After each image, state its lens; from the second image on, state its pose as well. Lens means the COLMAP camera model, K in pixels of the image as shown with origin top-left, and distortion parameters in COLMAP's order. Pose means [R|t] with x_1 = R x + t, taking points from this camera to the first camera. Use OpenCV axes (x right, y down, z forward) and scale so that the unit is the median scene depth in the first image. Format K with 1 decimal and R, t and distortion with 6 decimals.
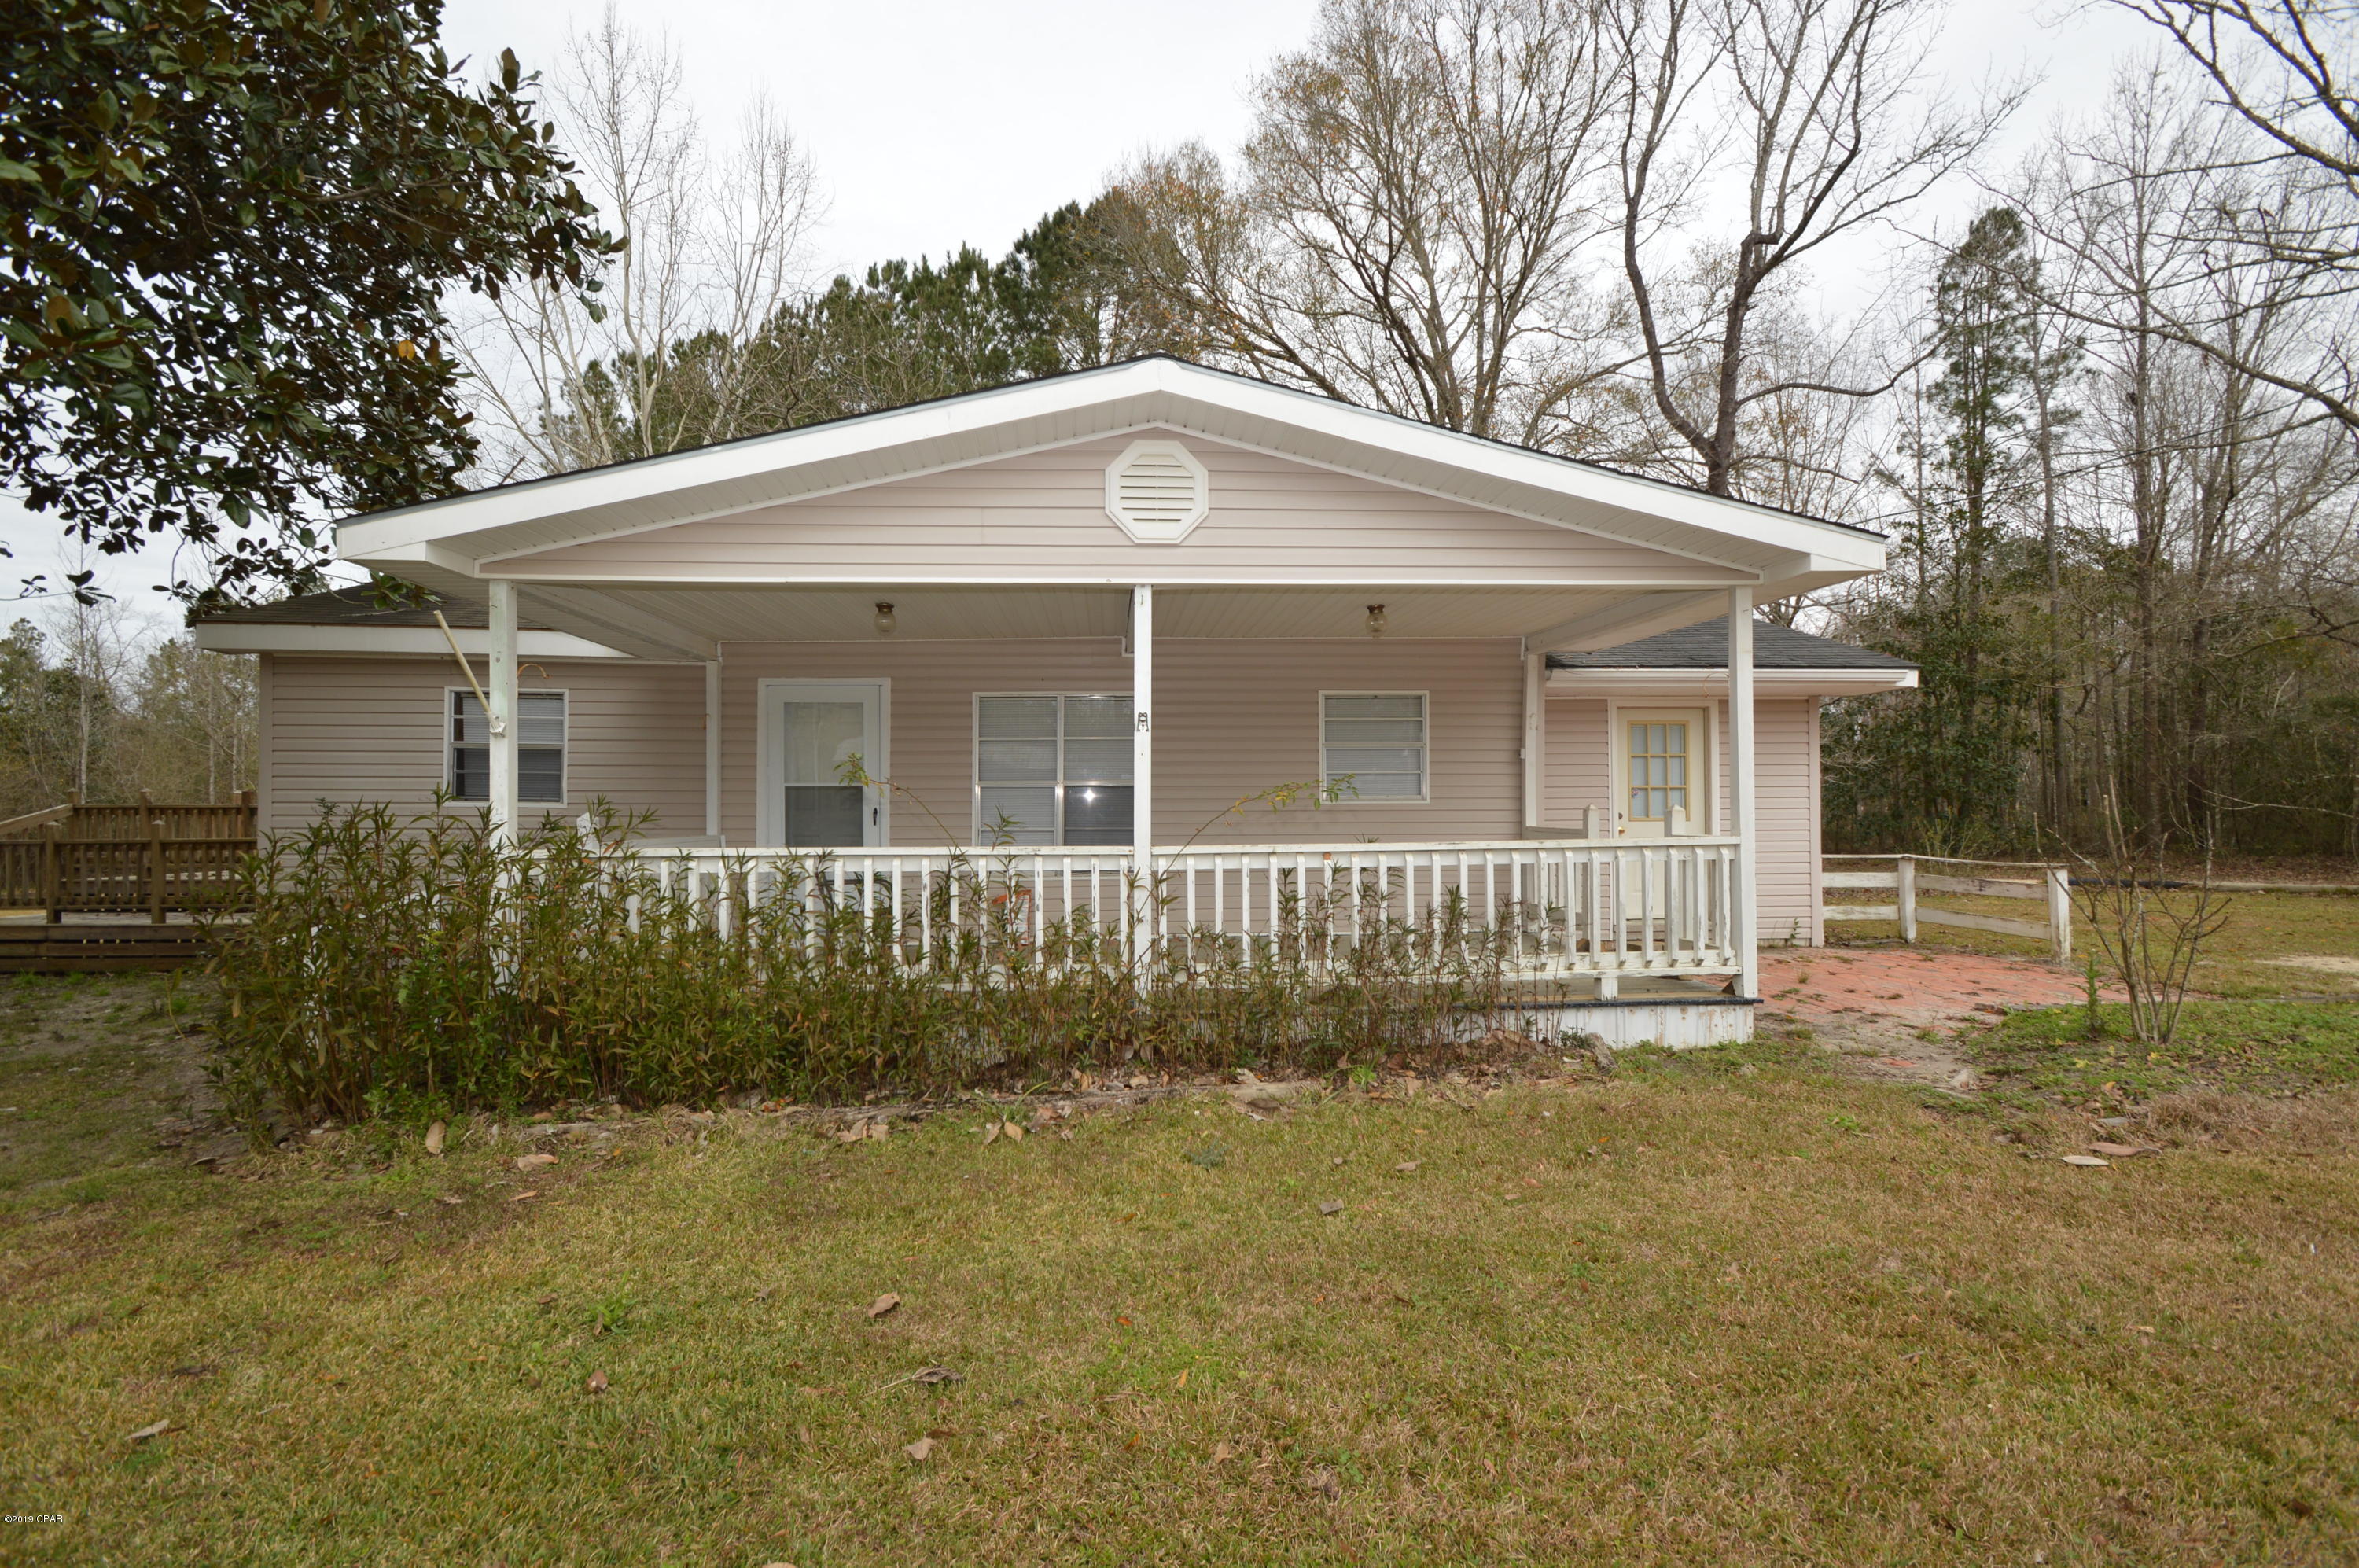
lens RADIAL K [[1050.9, 0, 1156.7], [0, 1050.9, 793.9], [0, 0, 1]] dist [0.019815, -0.020047]
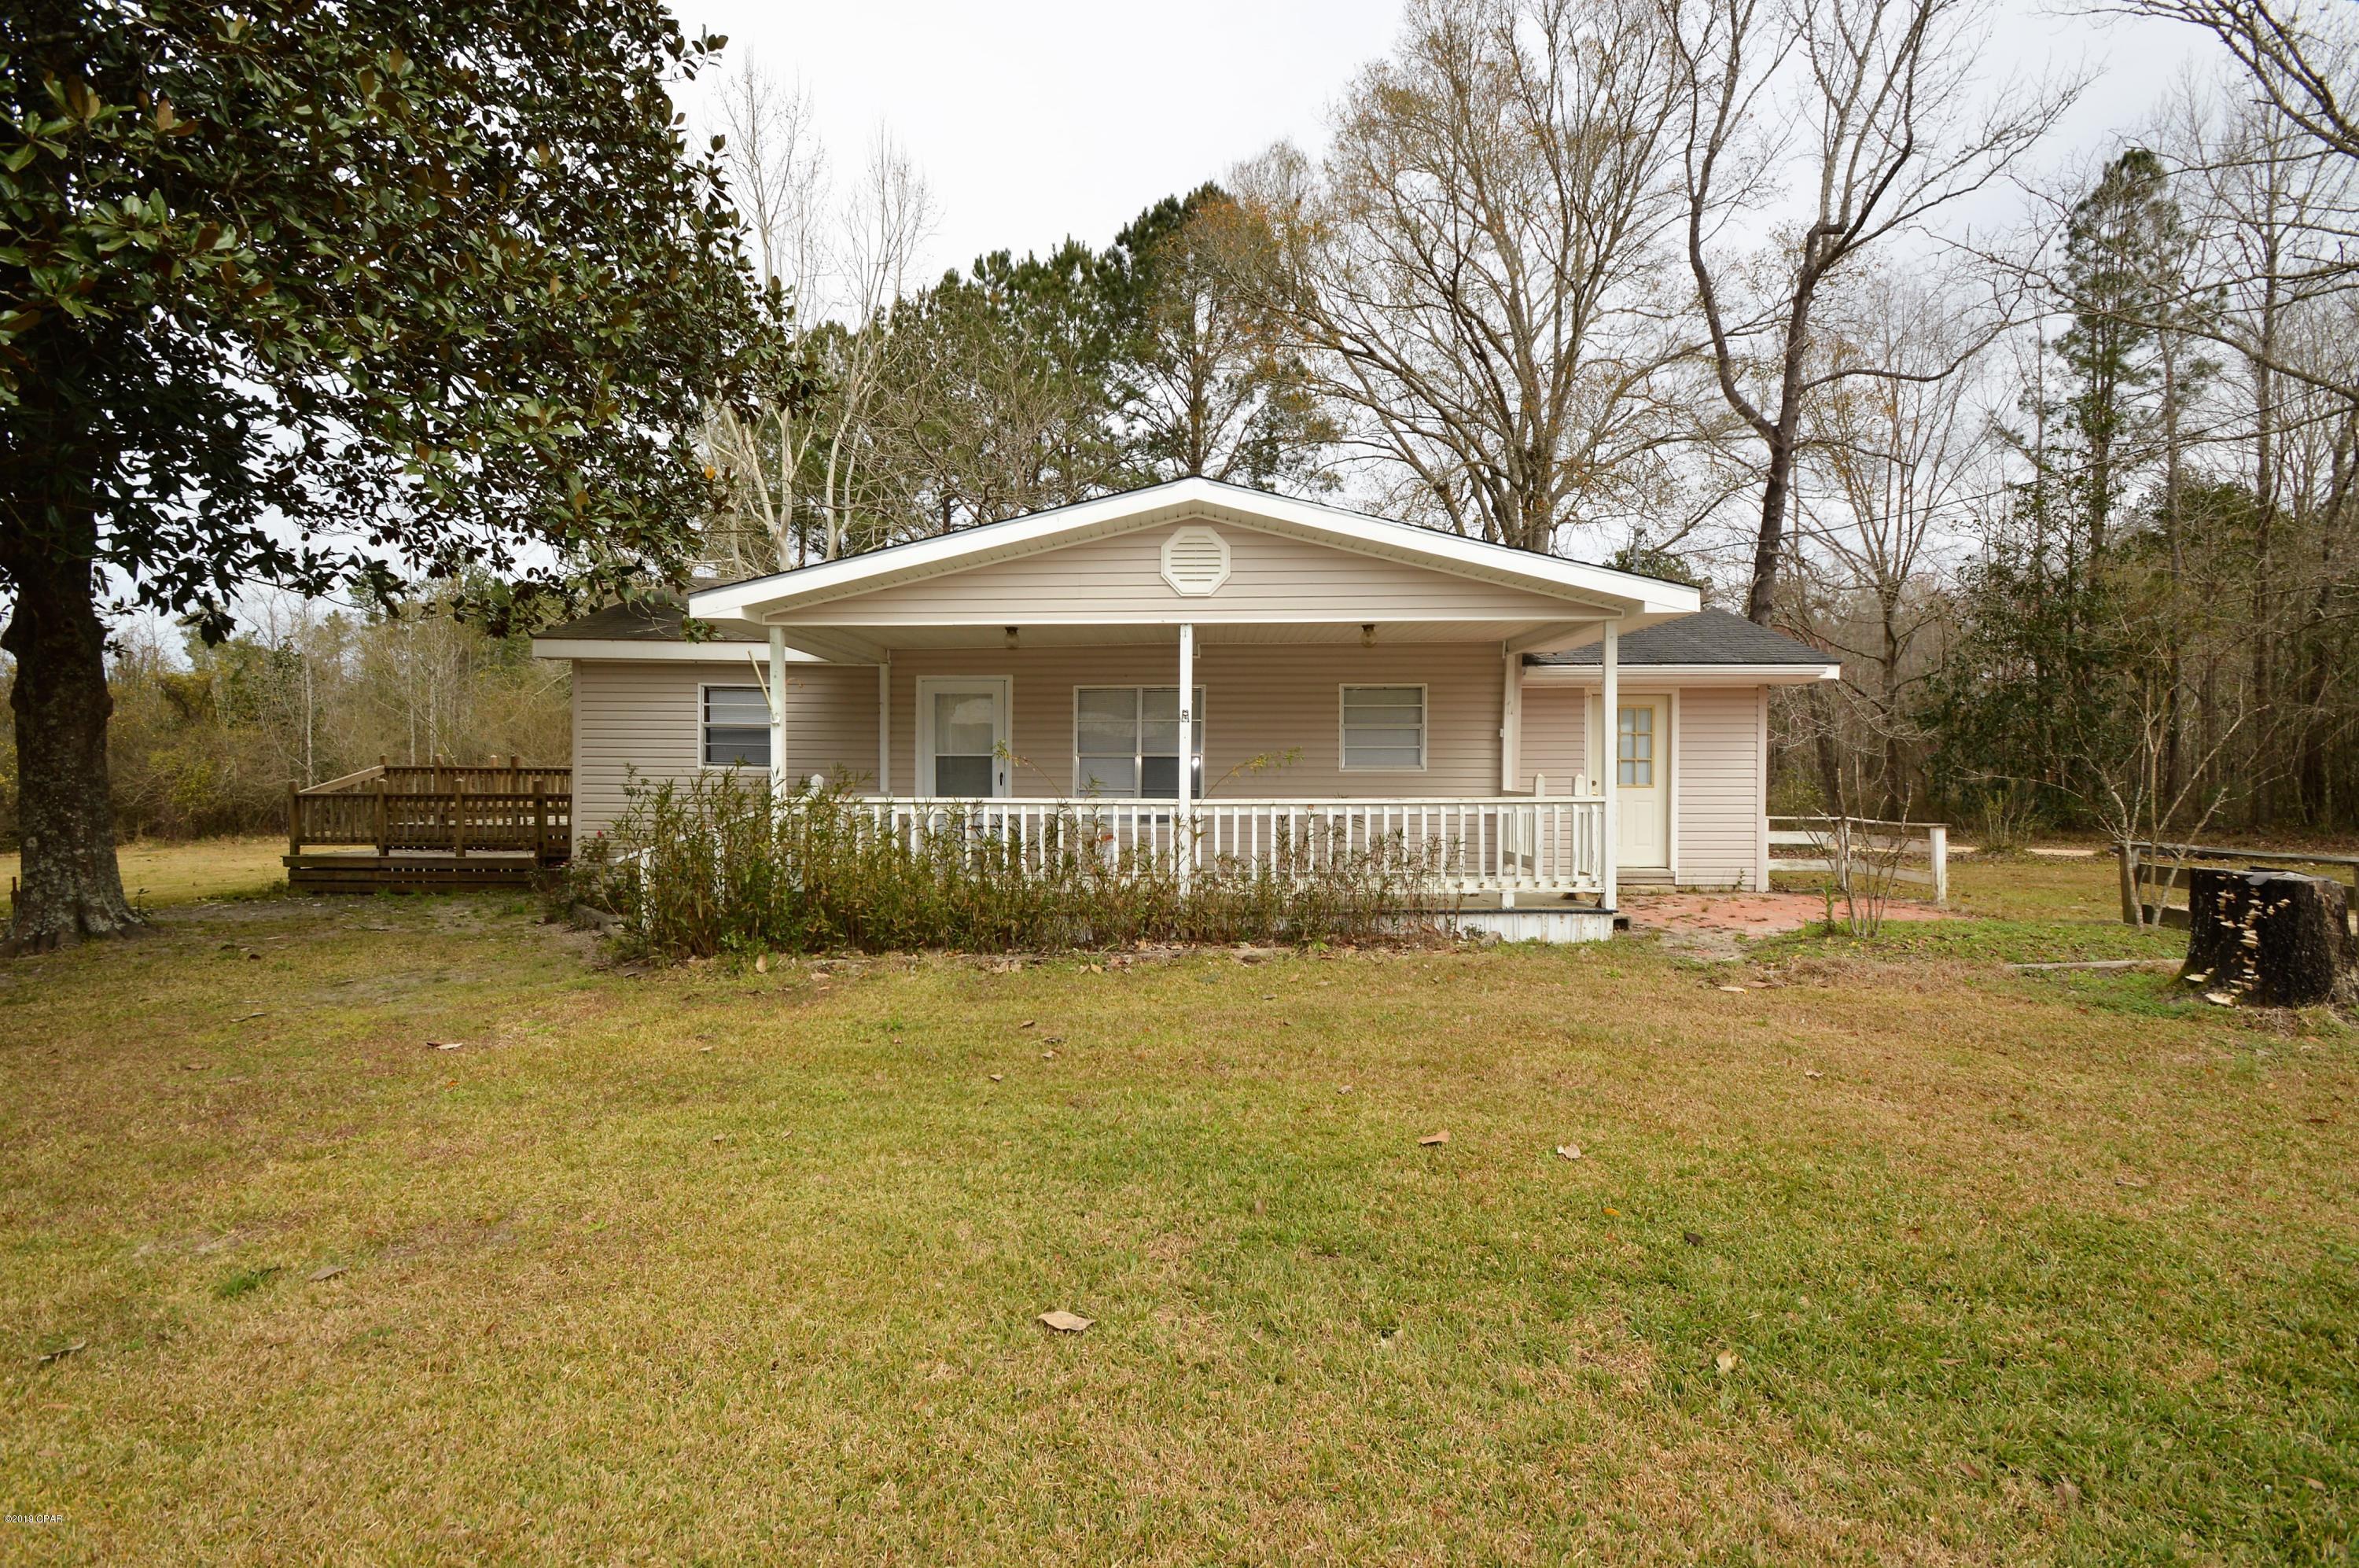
lens RADIAL K [[1043.5, 0, 1144.3], [0, 1043.5, 792.5], [0, 0, 1]] dist [0.000915, 0.000194]
pose [[0.994313, 0.008585, -0.106153, 0.053805], [-0.005286, 0.999495, 0.031320, -0.003659], [0.106369, -0.030580, 0.993856, -0.297833]]
